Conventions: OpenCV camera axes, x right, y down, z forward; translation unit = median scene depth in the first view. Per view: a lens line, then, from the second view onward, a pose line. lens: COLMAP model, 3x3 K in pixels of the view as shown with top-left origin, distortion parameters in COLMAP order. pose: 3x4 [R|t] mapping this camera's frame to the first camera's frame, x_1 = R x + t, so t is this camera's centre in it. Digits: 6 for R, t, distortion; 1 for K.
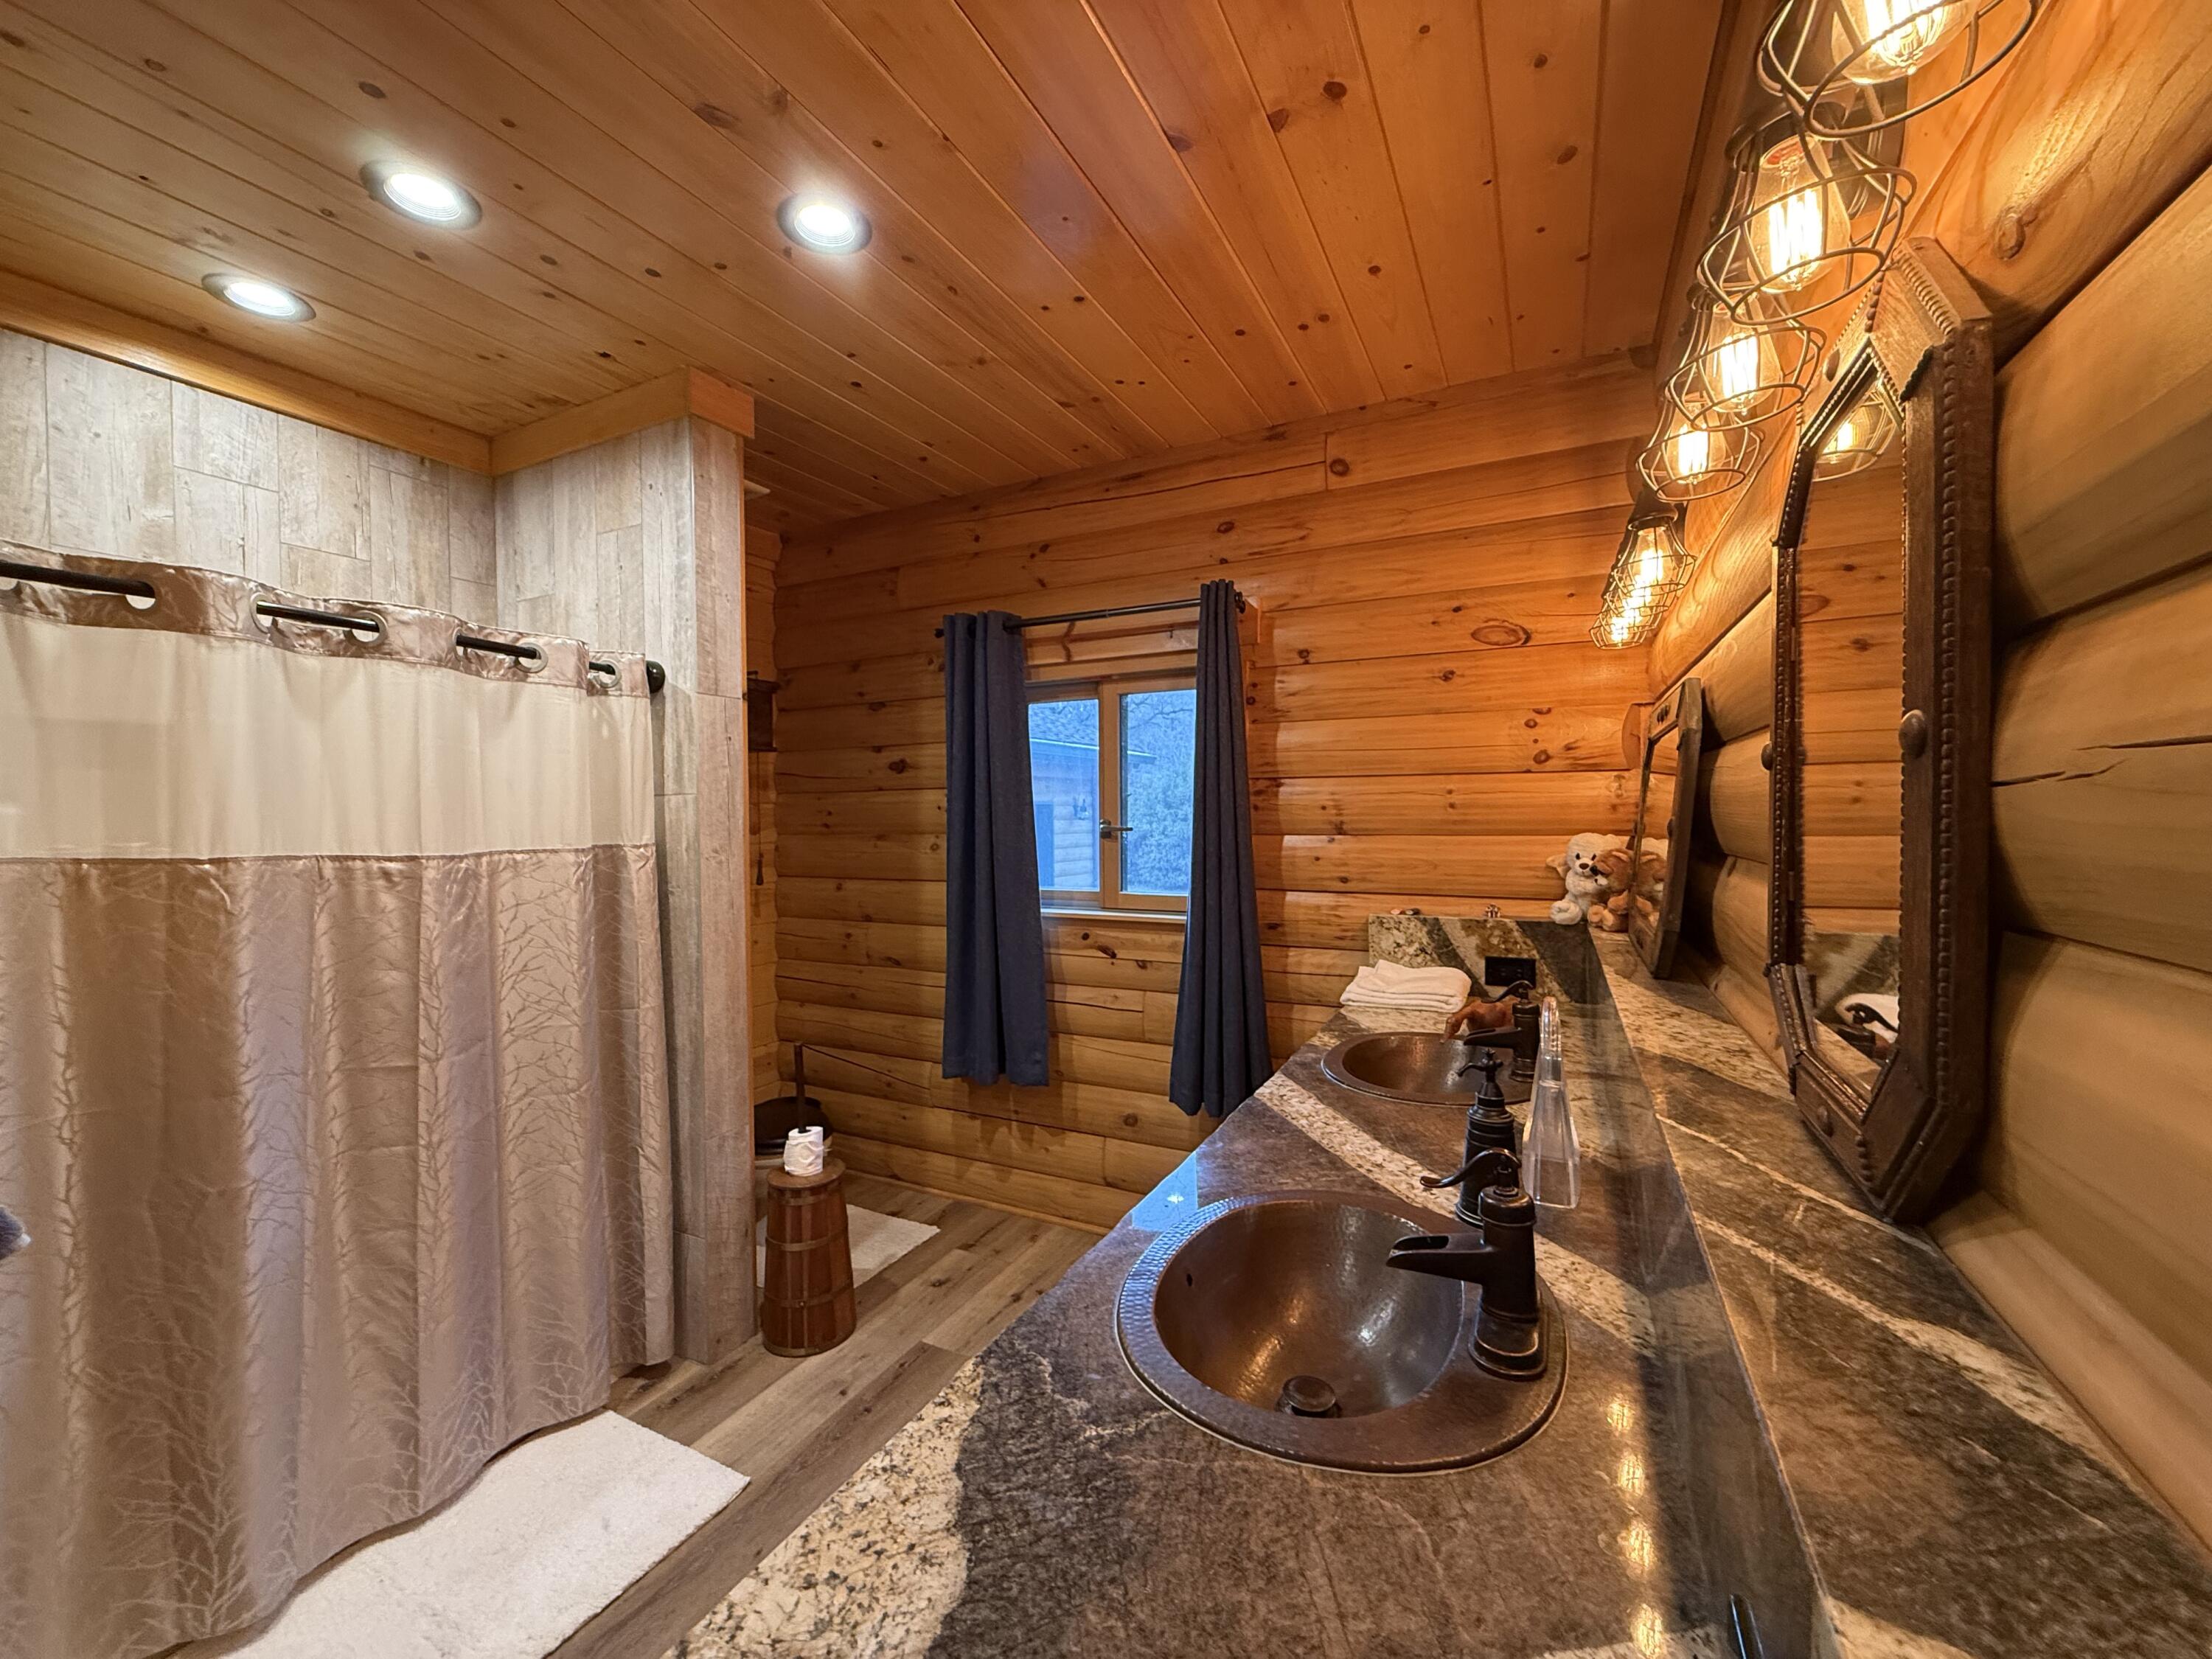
lens RADIAL K [[880.2, 0, 1103.0], [0, 880.2, 828.5], [0, 0, 1]] dist [-0.000290, 0.000102]
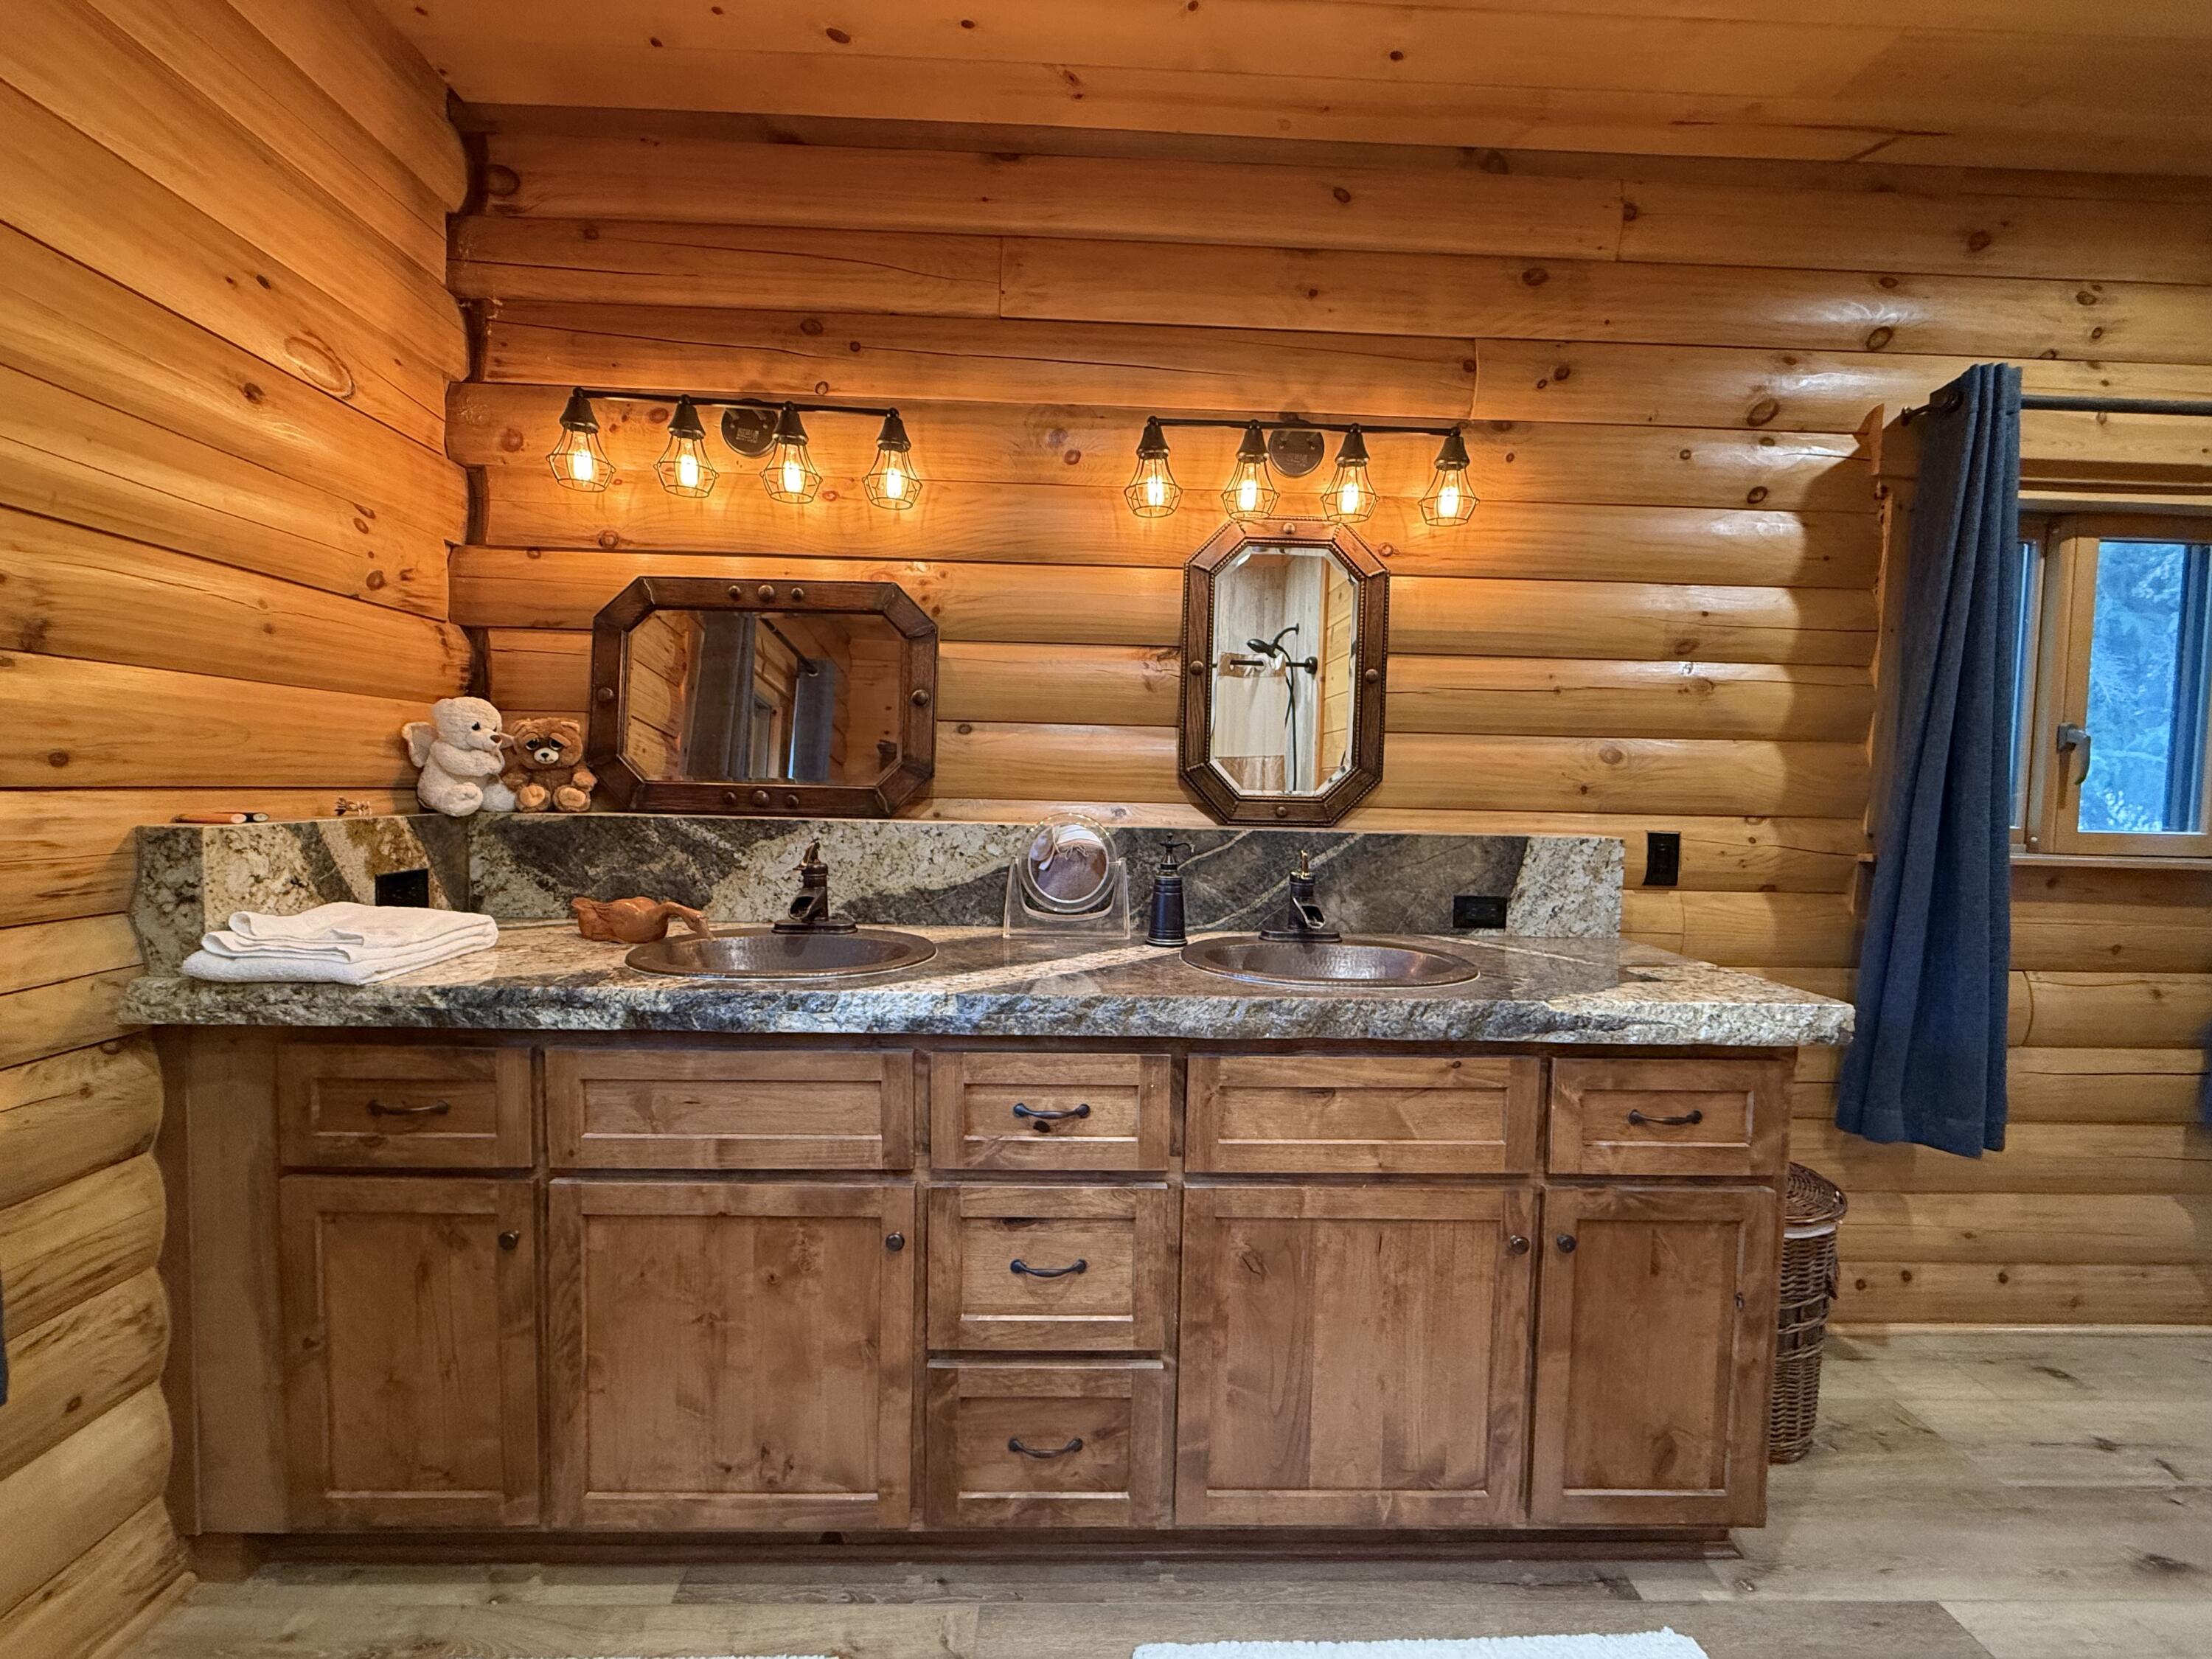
lens RADIAL K [[880.2, 0, 1103.0], [0, 880.2, 828.5], [0, 0, 1]] dist [-0.000290, 0.000102]
pose [[-0.478797, -0.044225, 0.876811, -0.376976], [-0.001312, 0.998765, 0.049660, 0.075883], [-0.877925, 0.022626, -0.478264, 0.817025]]
